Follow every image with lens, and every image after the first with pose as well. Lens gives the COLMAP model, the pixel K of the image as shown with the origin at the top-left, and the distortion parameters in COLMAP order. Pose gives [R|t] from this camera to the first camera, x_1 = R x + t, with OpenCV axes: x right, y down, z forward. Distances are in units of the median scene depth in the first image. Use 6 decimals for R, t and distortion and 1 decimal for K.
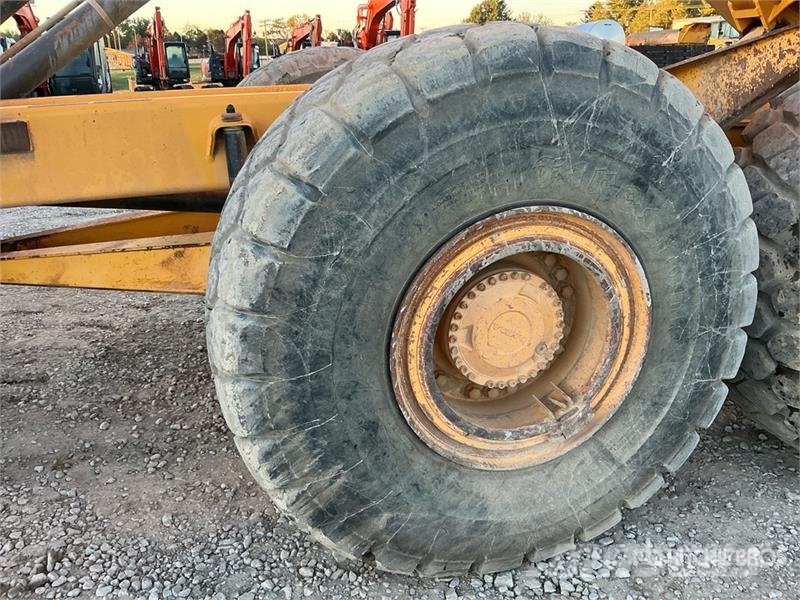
lens RADIAL K [[660.5, 0, 396.0], [0, 660.5, 301.0], [0, 0, 1]] dist [0.139495, -0.283274]
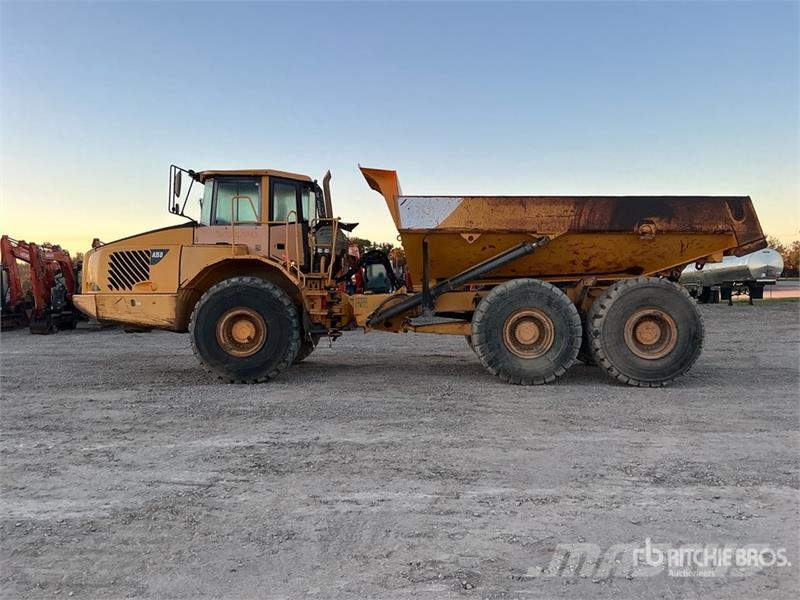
lens RADIAL K [[652.8, 0, 399.0], [0, 652.8, 289.5], [0, 0, 1]] dist [0.148947, -0.280434]
pose [[0.950504, 0.006313, -0.310647, 0.841192], [-0.105567, 0.946880, -0.303766, 1.450298], [0.292228, 0.321525, 0.900680, -4.214677]]
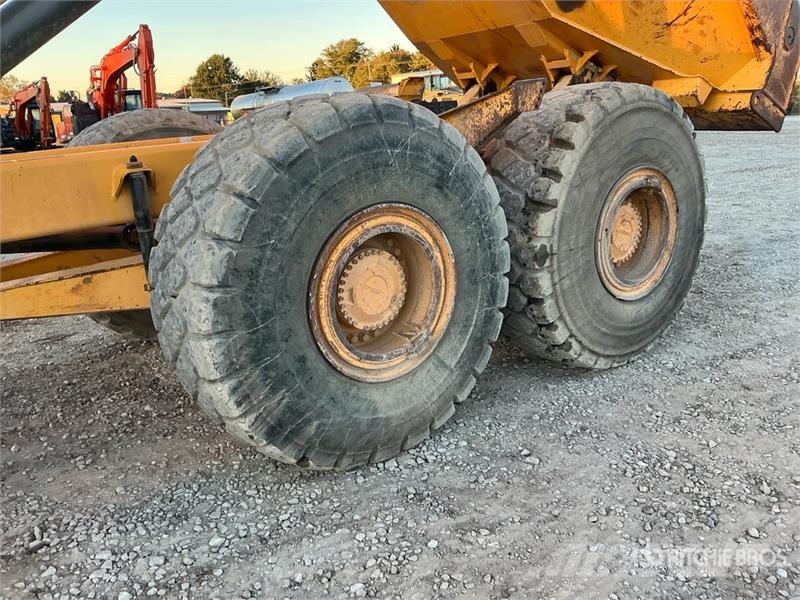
lens RADIAL K [[660.5, 0, 396.0], [0, 660.5, 301.0], [0, 0, 1]] dist [0.139495, -0.283274]
pose [[0.930064, -0.131301, 0.343134, -0.313160], [0.156249, 0.986647, -0.045971, 0.151725], [-0.332516, 0.096370, 0.938161, -0.443402]]
